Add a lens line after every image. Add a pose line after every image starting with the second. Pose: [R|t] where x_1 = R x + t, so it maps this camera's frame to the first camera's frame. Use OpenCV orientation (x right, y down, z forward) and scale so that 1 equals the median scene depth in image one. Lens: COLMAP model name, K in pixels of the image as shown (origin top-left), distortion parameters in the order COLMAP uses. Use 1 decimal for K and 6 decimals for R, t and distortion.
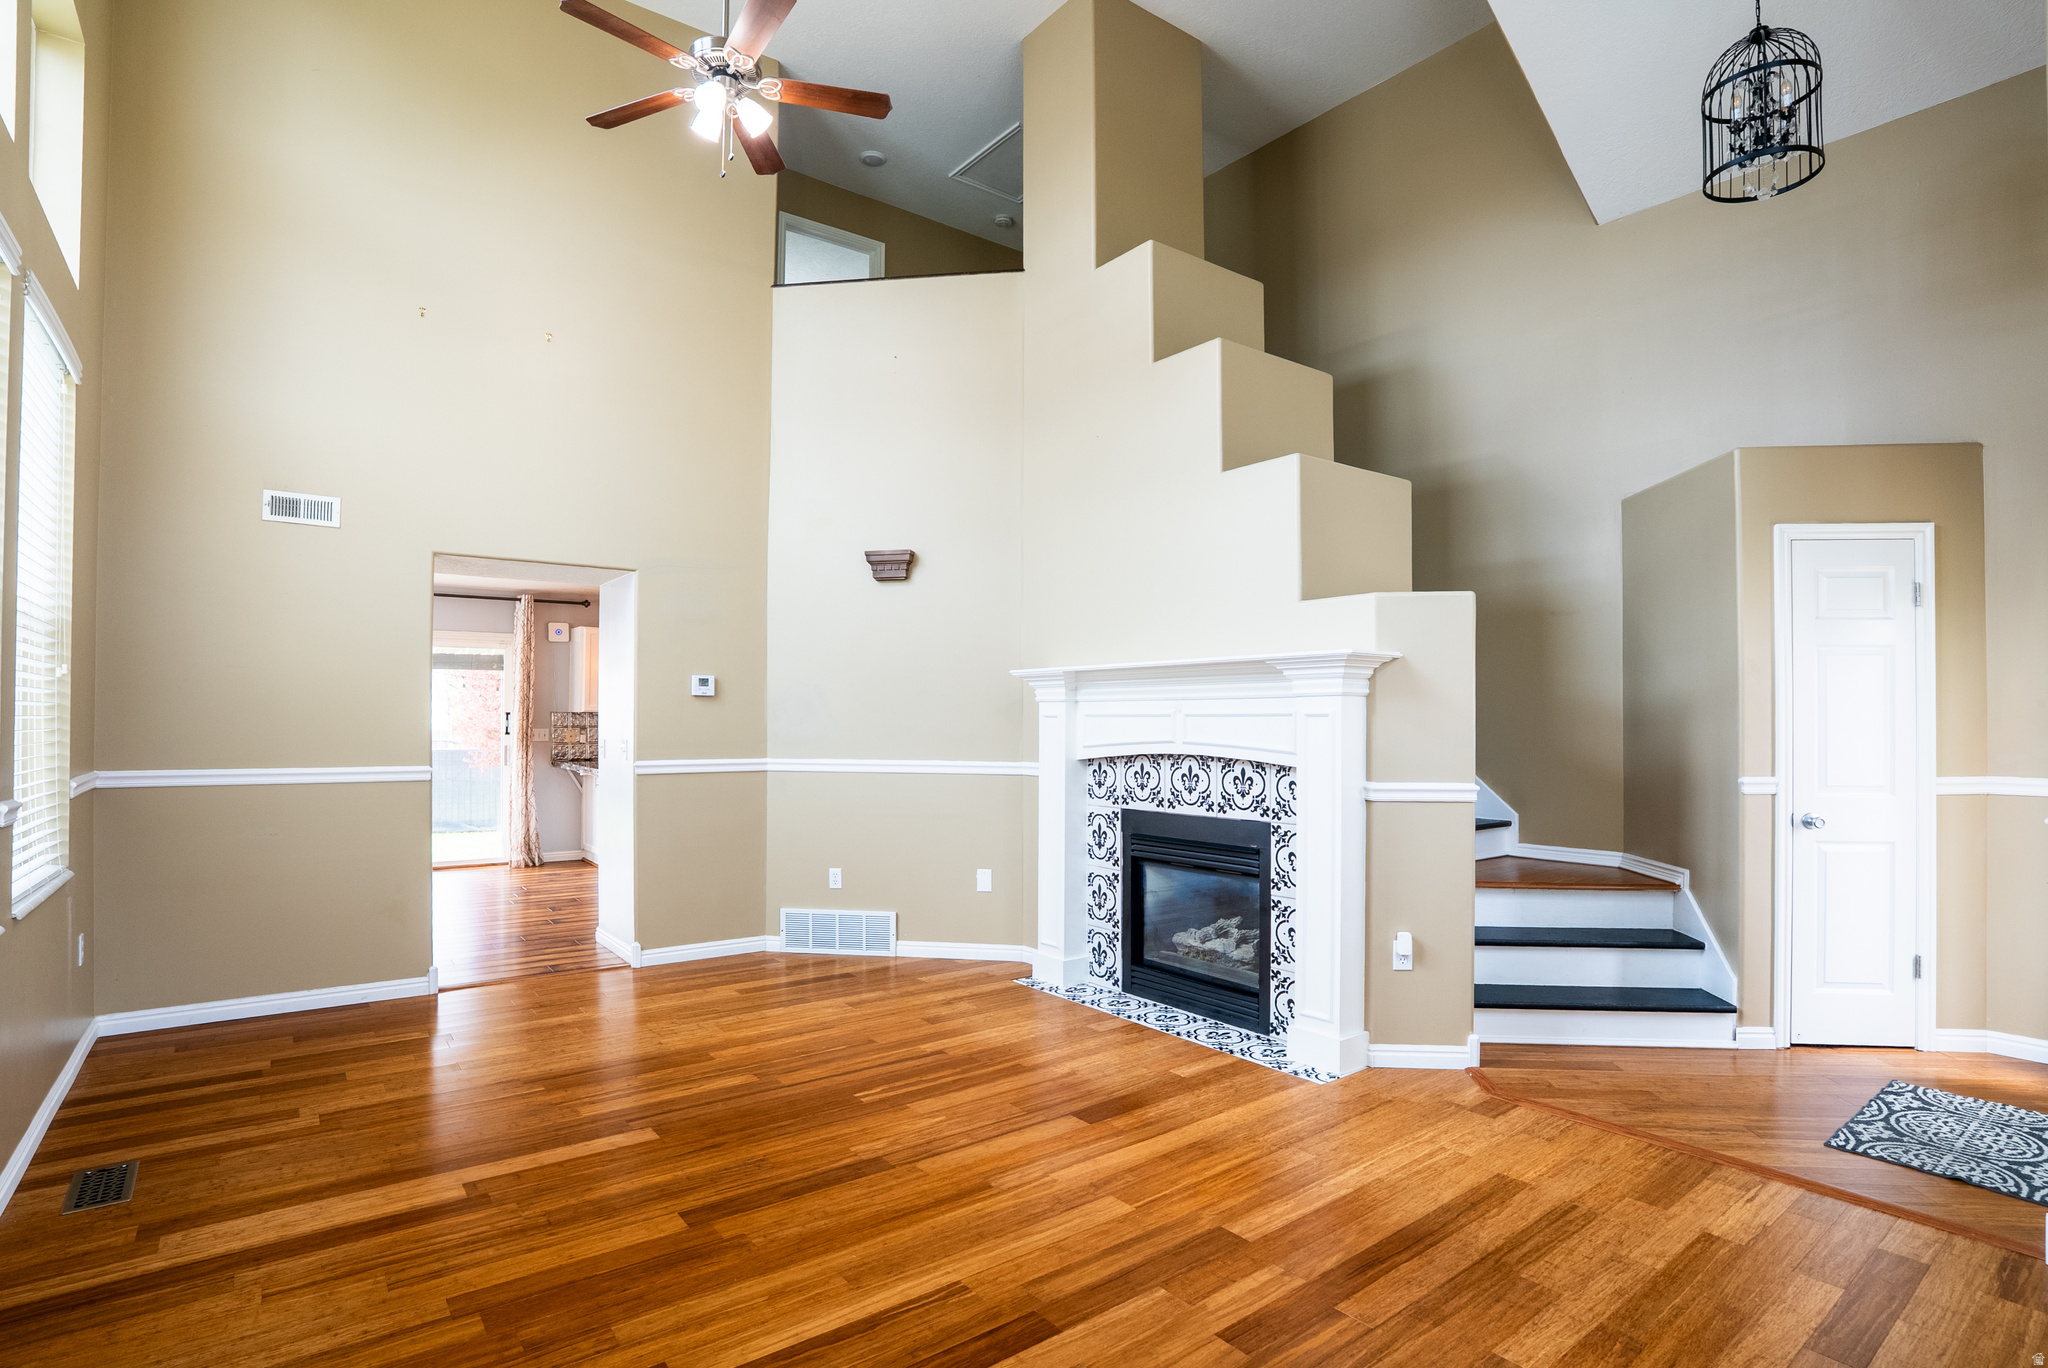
lens RADIAL K [[991.9, 0, 1024.0], [0, 991.9, 684.0], [0, 0, 1]] dist [-0.041144, 0.000643]
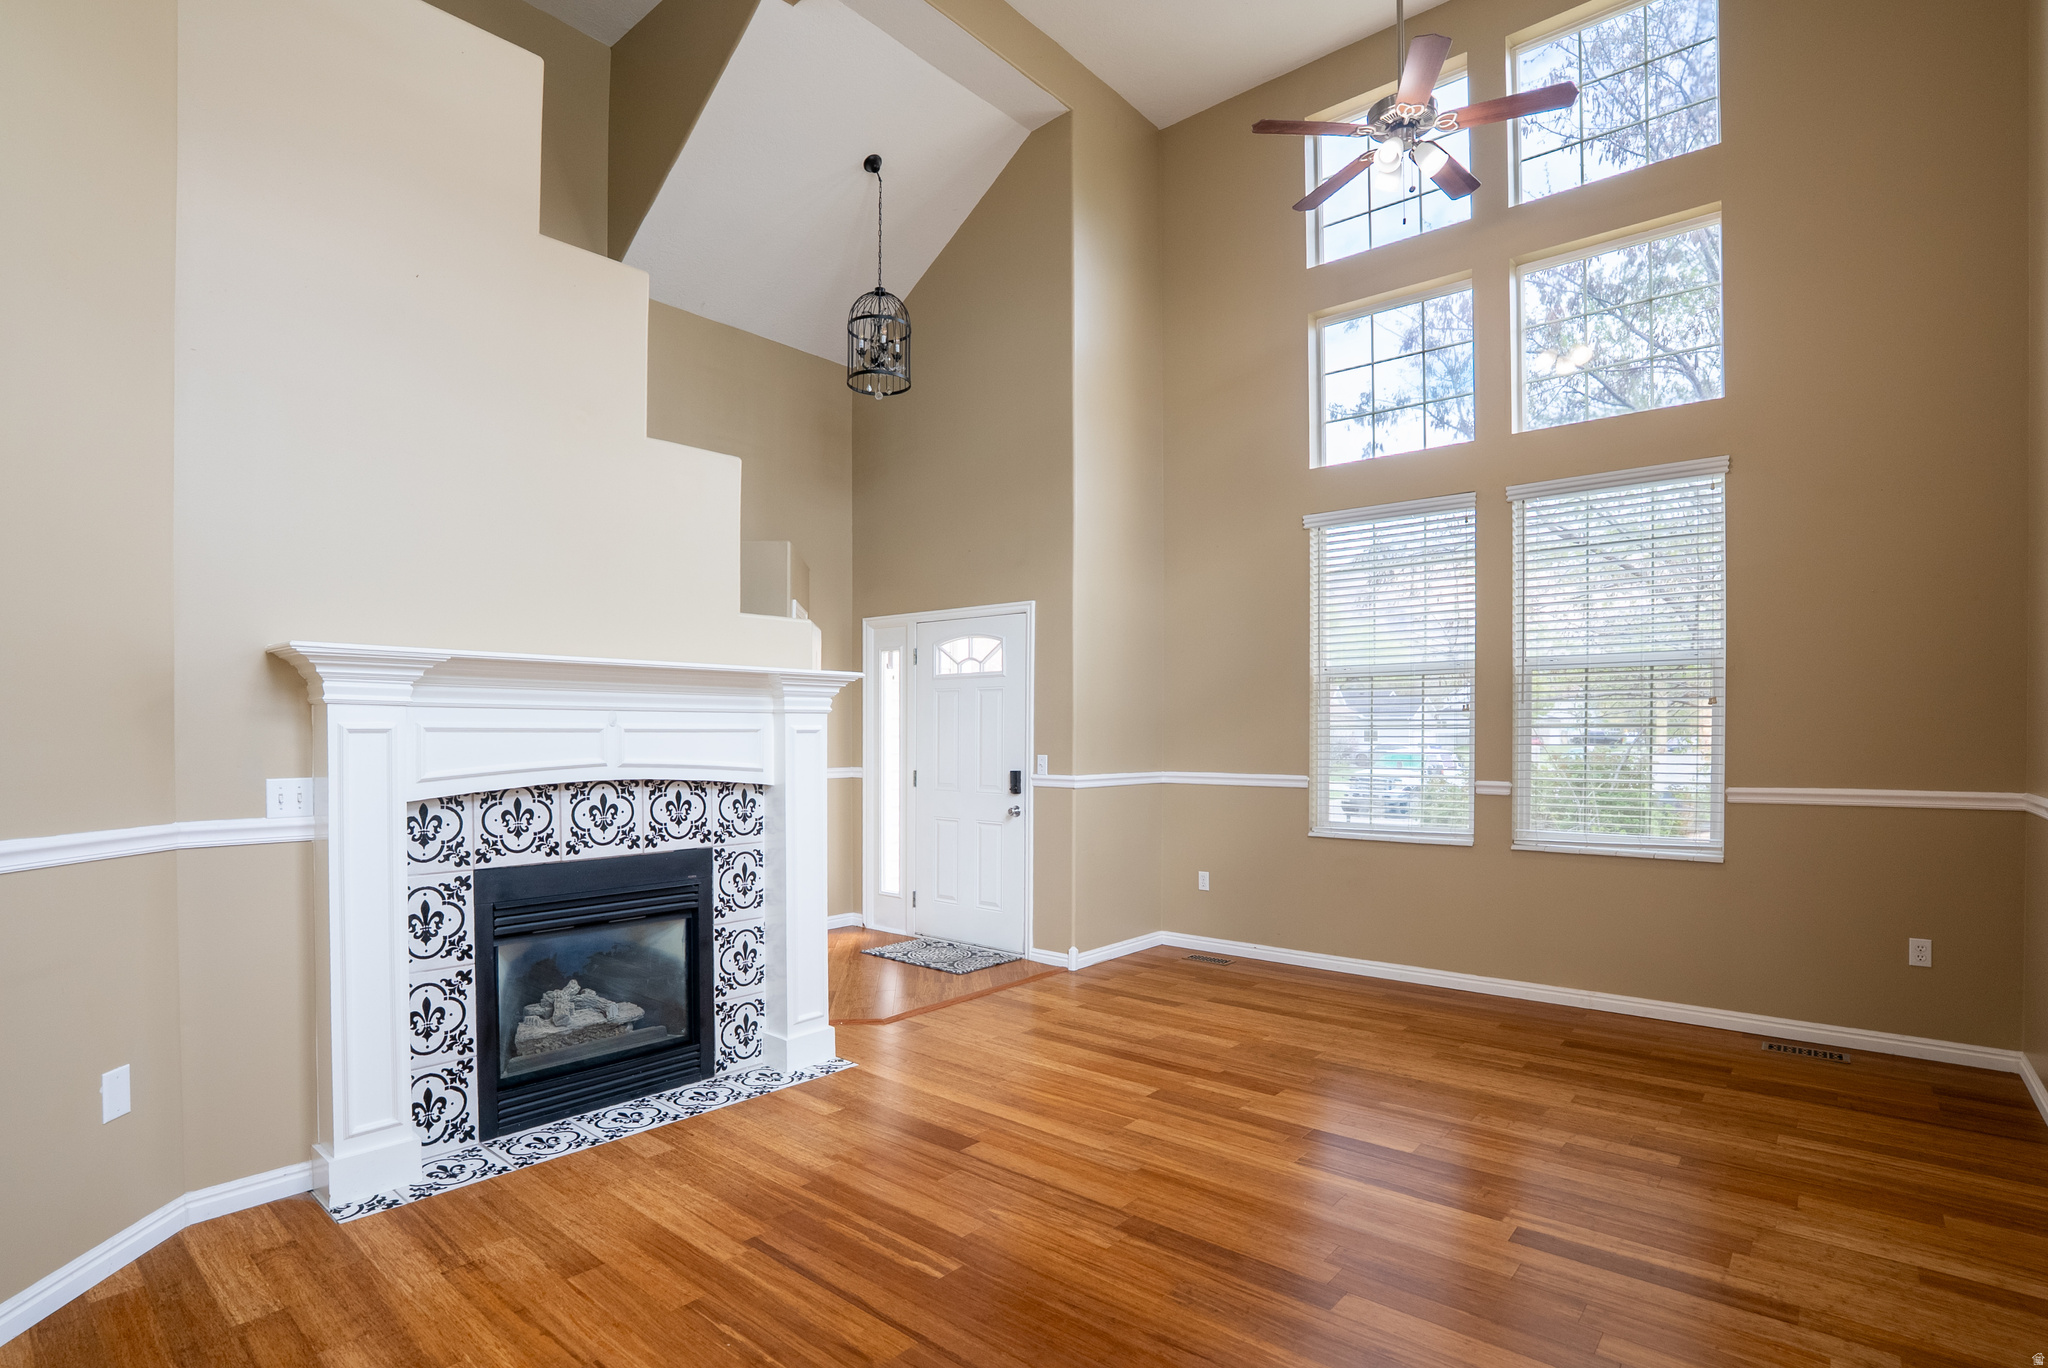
lens RADIAL K [[988.6, 0, 1021.7], [0, 988.6, 732.8], [0, 0, 1]] dist [-0.045480, 0.000062]
pose [[-0.186157, 0.001304, 0.982519, -0.676388], [-0.036647, 0.999294, -0.008270, 0.029143], [-0.981836, -0.037545, -0.185978, 0.852700]]
